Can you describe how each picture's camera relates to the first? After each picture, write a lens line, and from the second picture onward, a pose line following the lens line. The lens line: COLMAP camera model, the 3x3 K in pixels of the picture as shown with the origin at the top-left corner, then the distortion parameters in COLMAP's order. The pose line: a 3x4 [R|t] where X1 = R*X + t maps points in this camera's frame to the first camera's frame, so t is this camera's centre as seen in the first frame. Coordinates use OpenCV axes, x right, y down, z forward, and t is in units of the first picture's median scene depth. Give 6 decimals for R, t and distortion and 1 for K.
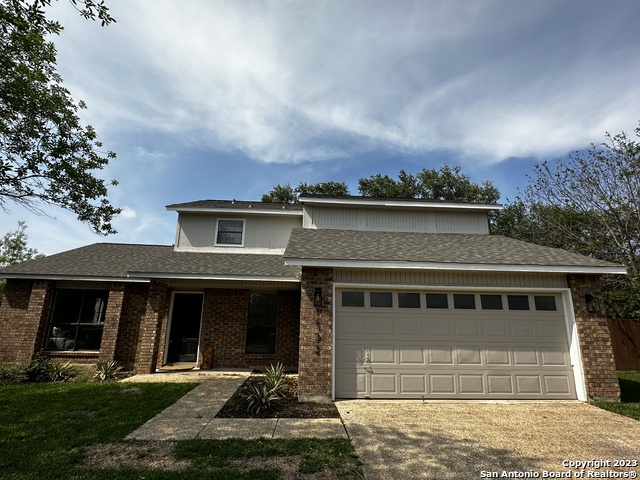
lens RADIAL K [[334.1, 0, 320.0], [0, 334.1, 240.0], [0, 0, 1]] dist [-0.000928, 0.000369]
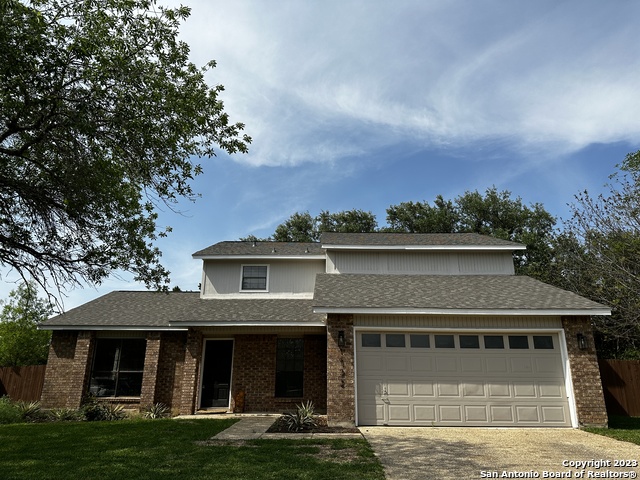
lens RADIAL K [[444.1, 0, 320.0], [0, 444.1, 240.0], [0, 0, 1]] dist [0.102630, -0.135345]
pose [[0.997663, -0.031879, -0.060438, 0.019835], [0.027877, 0.997434, -0.065948, -0.062025], [0.062385, 0.064109, 0.995991, -0.482101]]
